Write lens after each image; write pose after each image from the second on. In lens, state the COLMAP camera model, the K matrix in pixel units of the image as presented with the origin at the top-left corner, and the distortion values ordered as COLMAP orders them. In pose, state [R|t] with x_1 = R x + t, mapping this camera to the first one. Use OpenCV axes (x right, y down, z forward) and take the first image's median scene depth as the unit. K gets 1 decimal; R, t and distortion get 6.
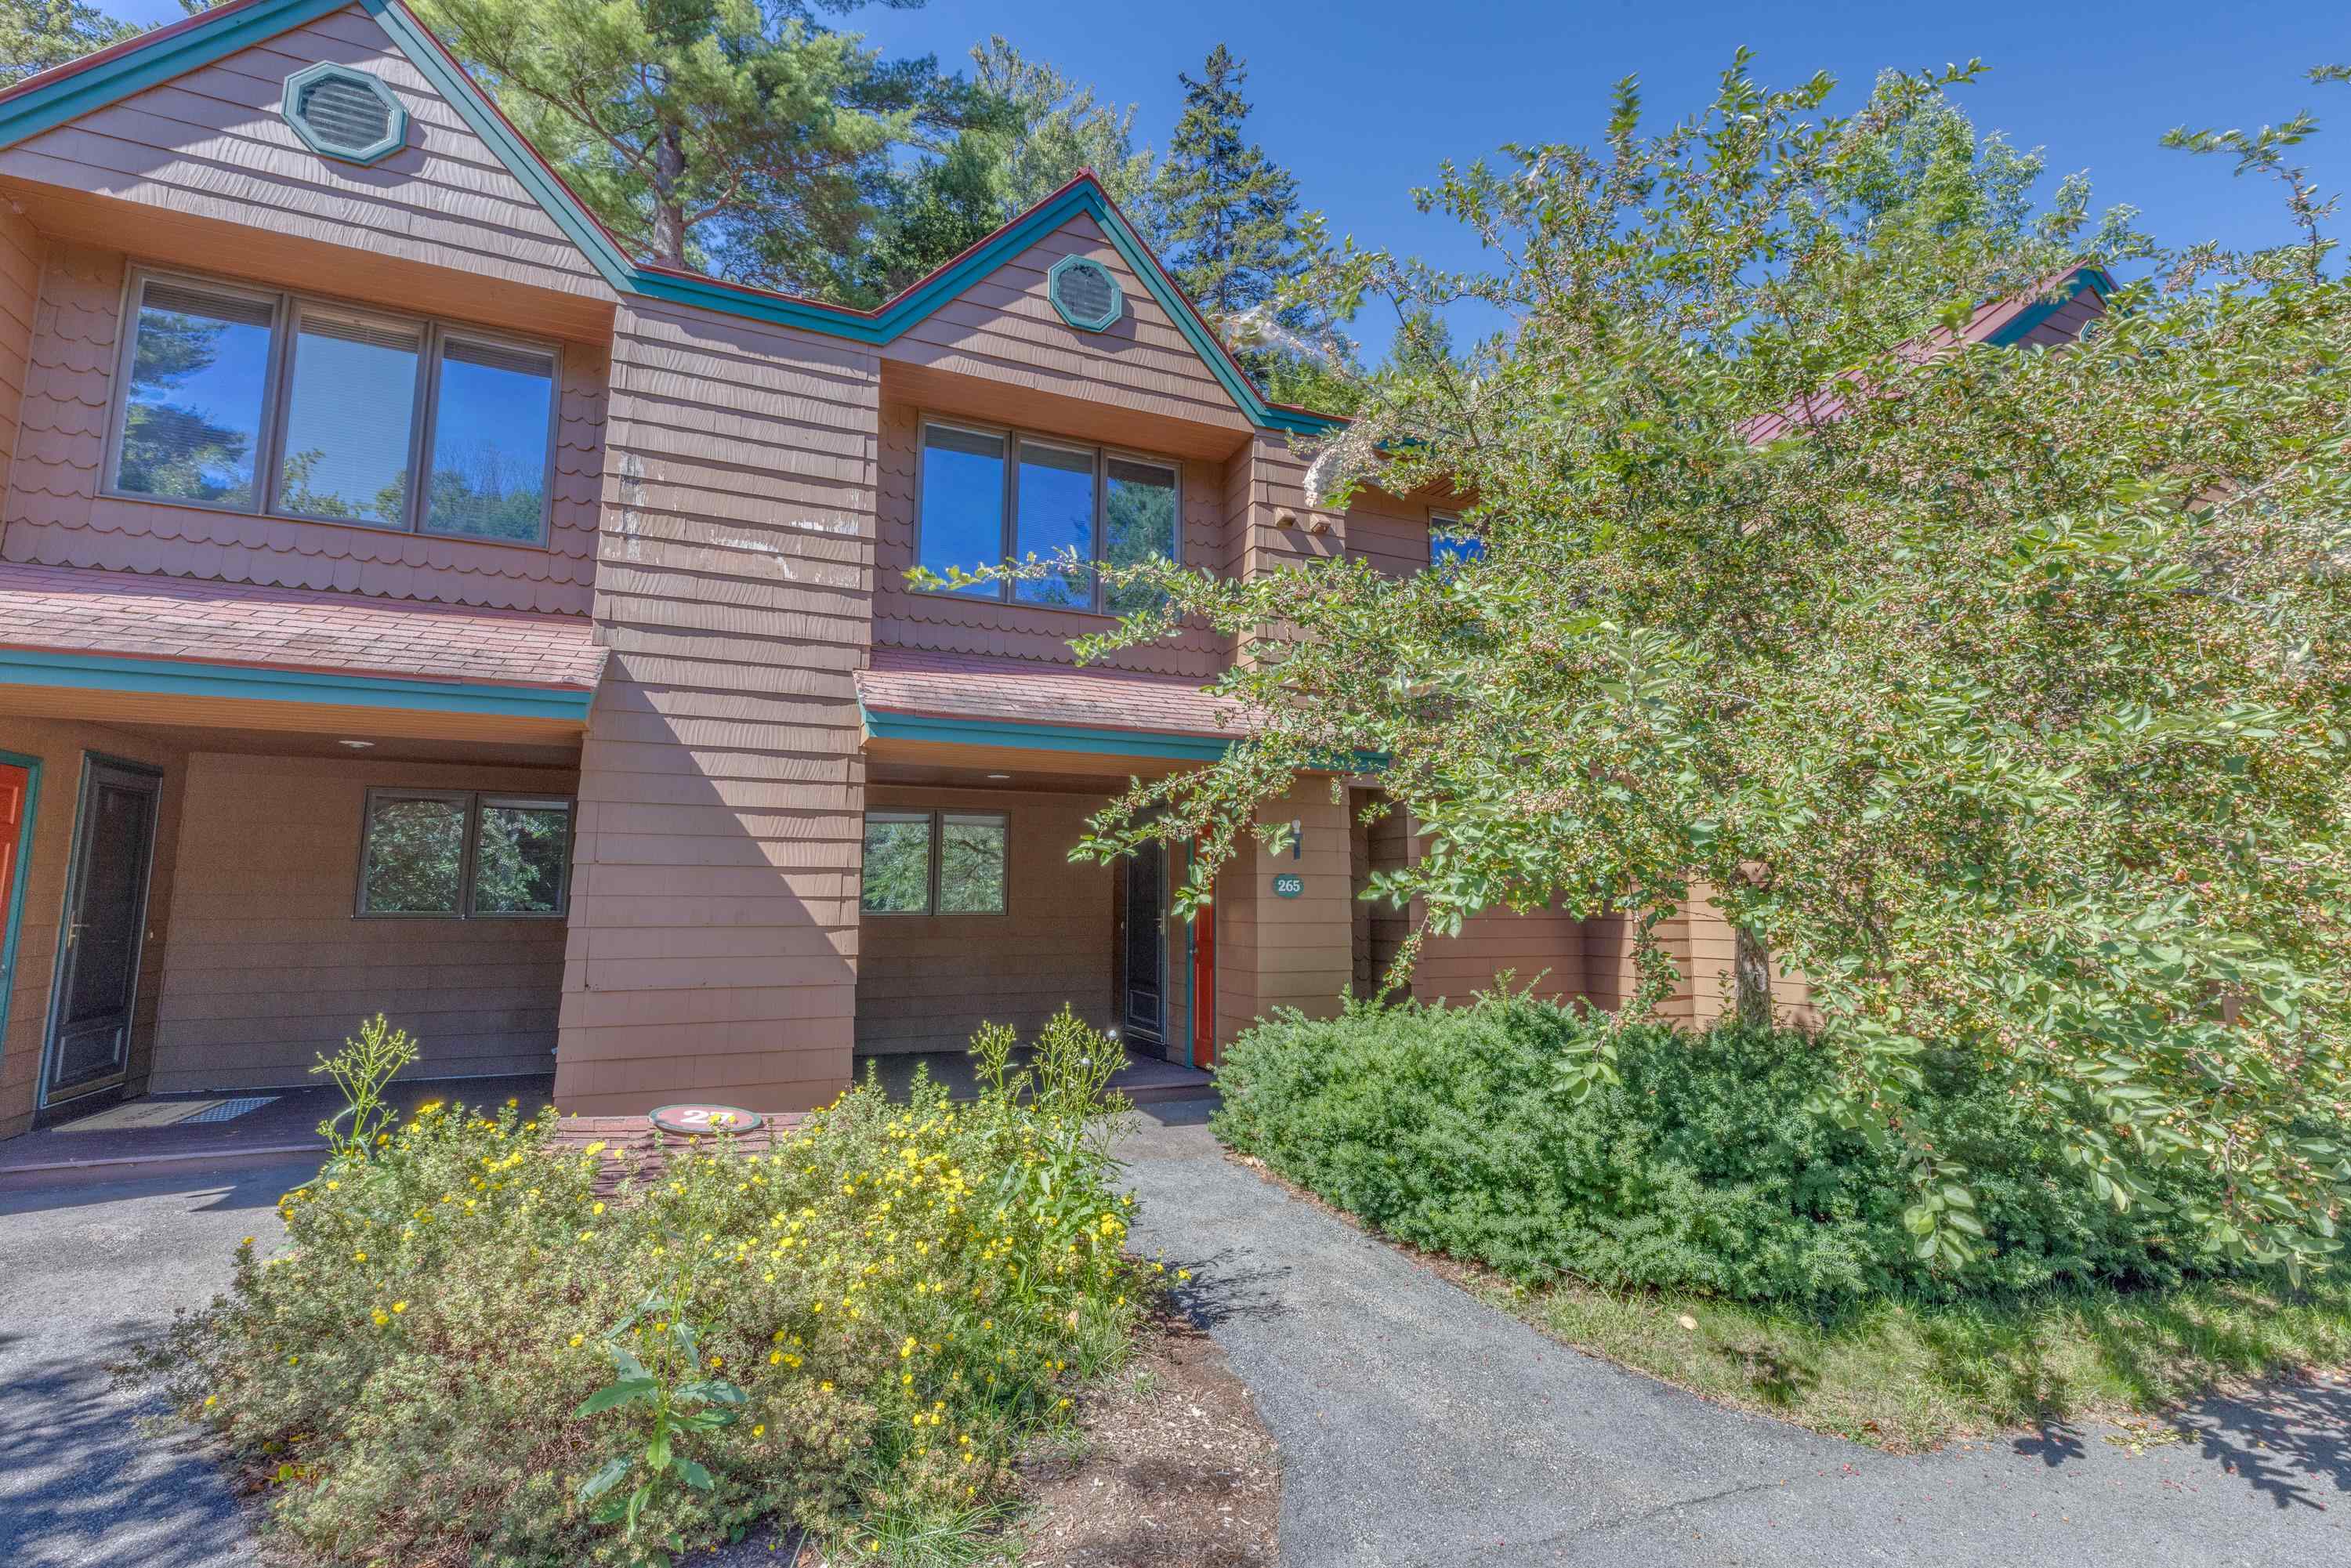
lens RADIAL K [[1036.5, 0, 1175.5], [0, 1036.5, 784.0], [0, 0, 1]] dist [-0.000181, 0.000459]
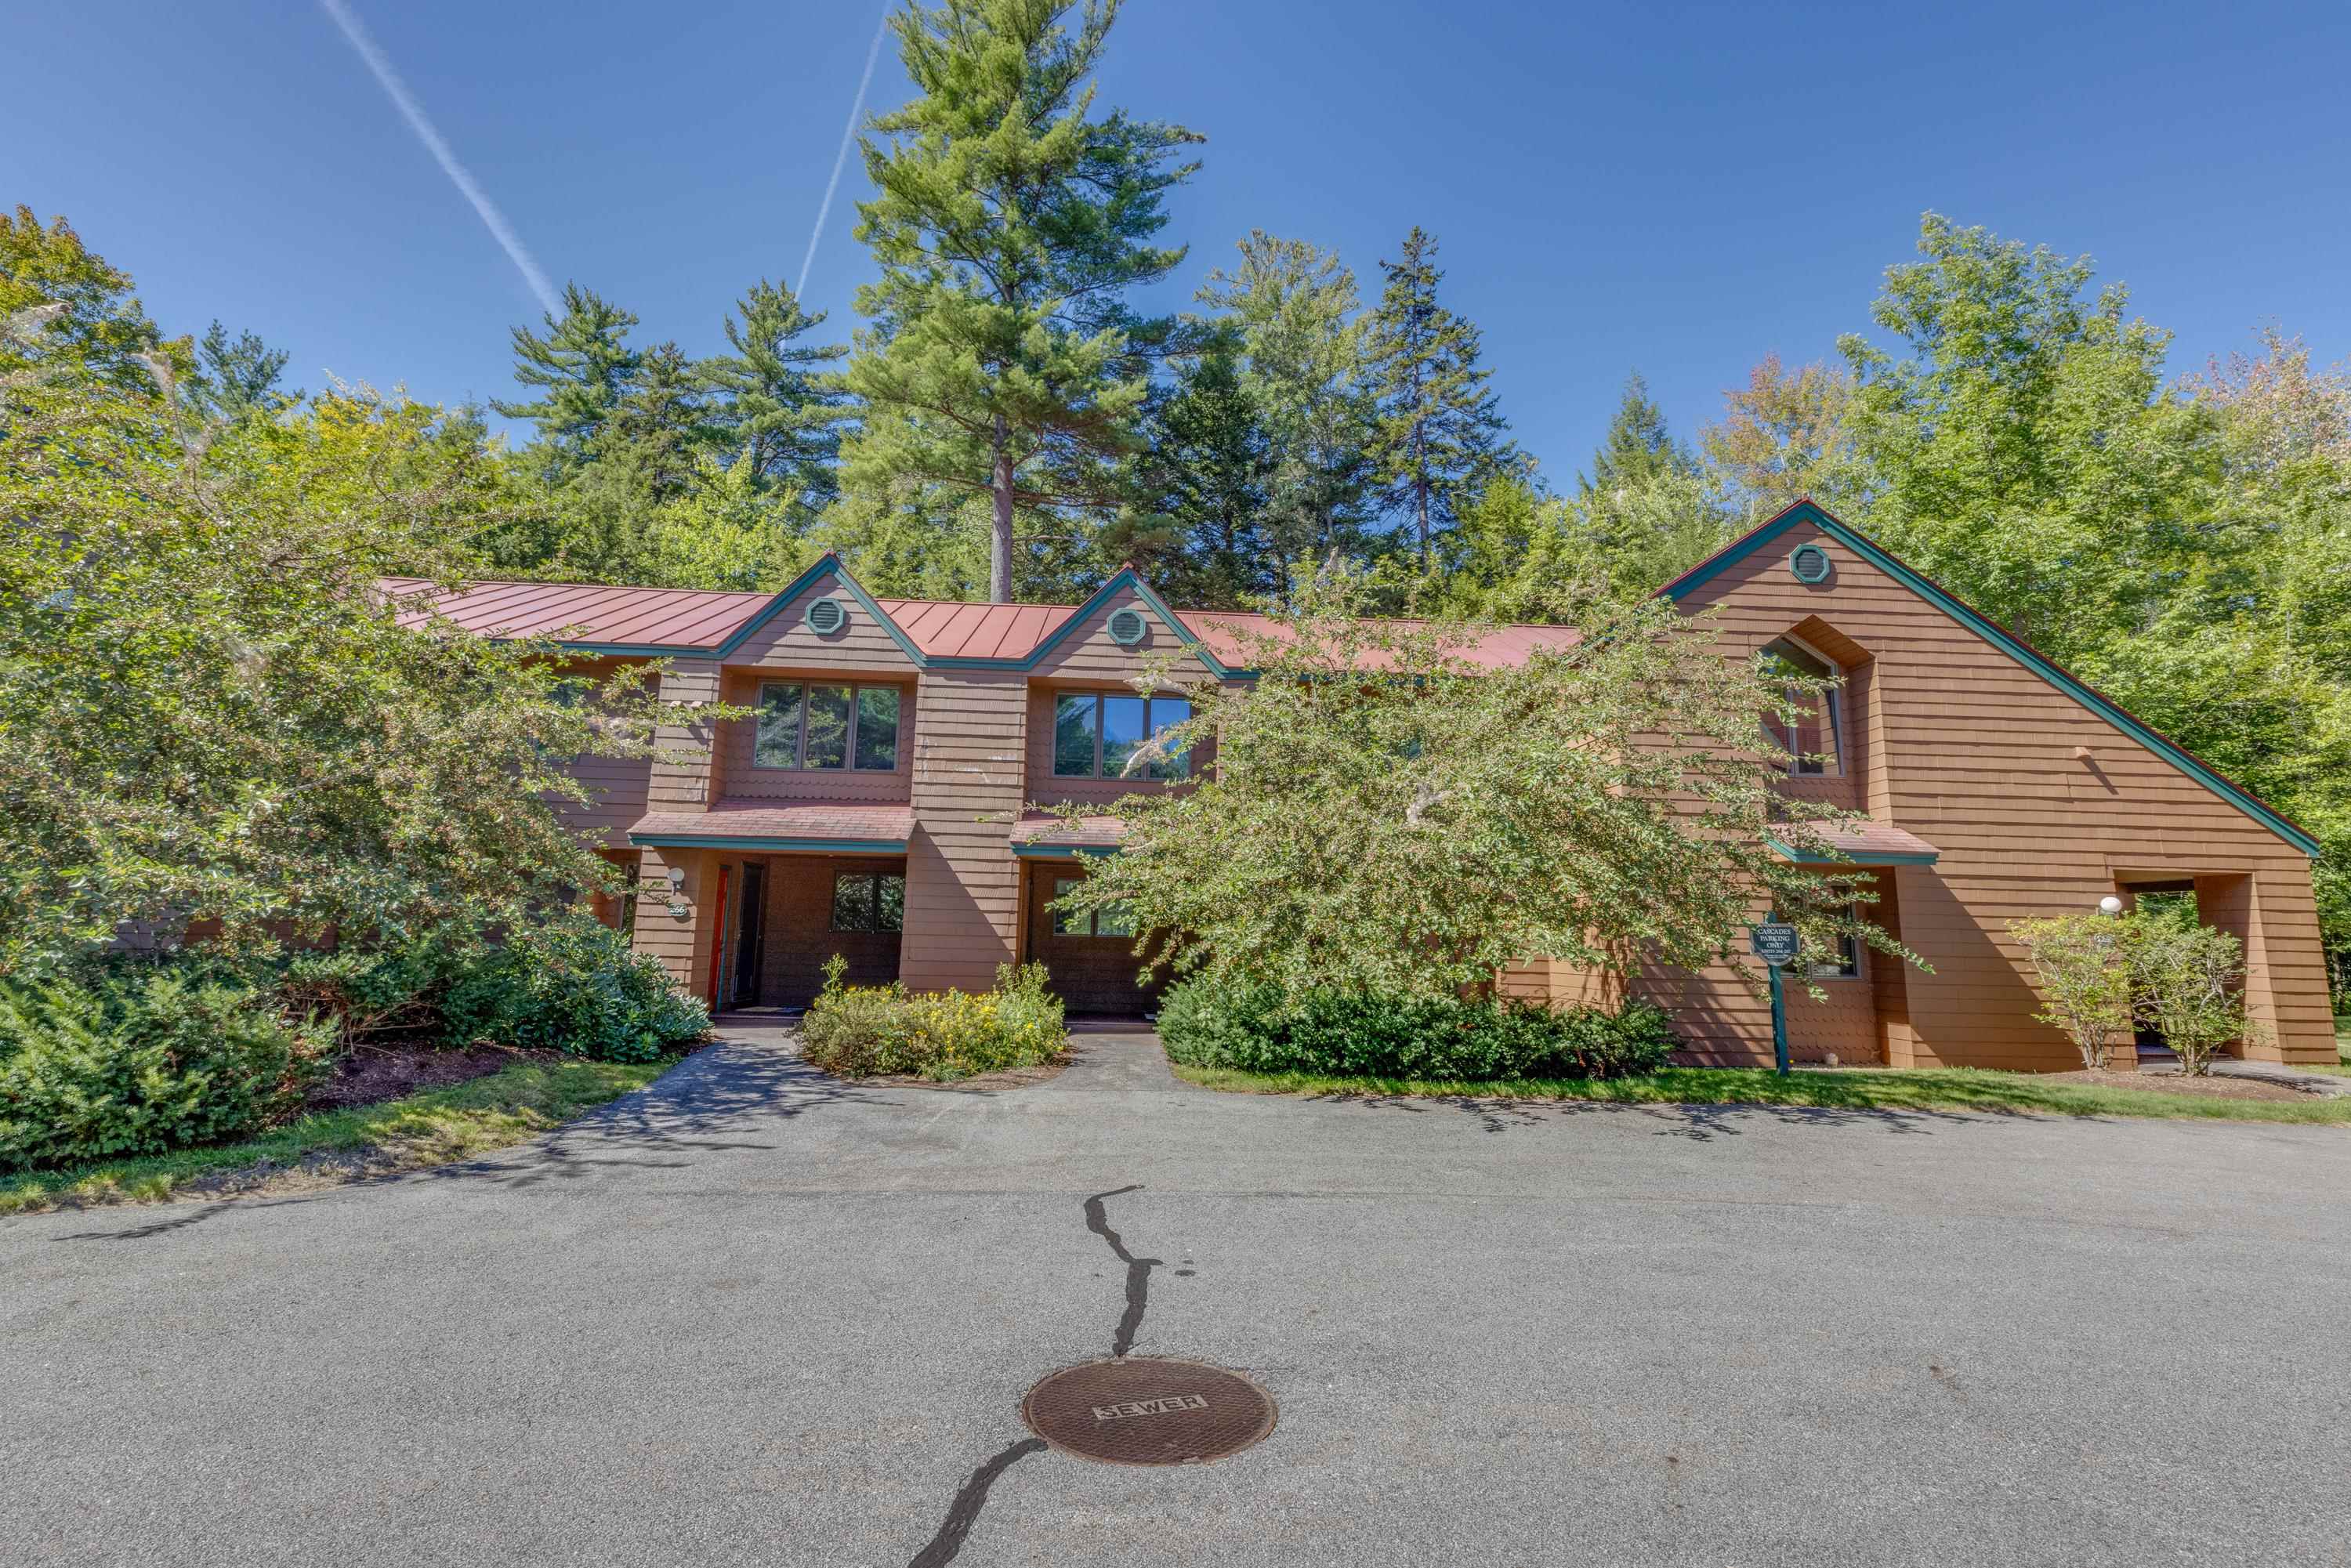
lens RADIAL K [[1036.5, 0, 1175.5], [0, 1036.5, 784.0], [0, 0, 1]] dist [-0.000181, 0.000459]
pose [[0.940857, -0.034572, -0.337037, 0.796047], [0.021250, 0.998843, -0.043135, -0.090360], [0.338138, 0.033422, 0.940503, -1.016908]]
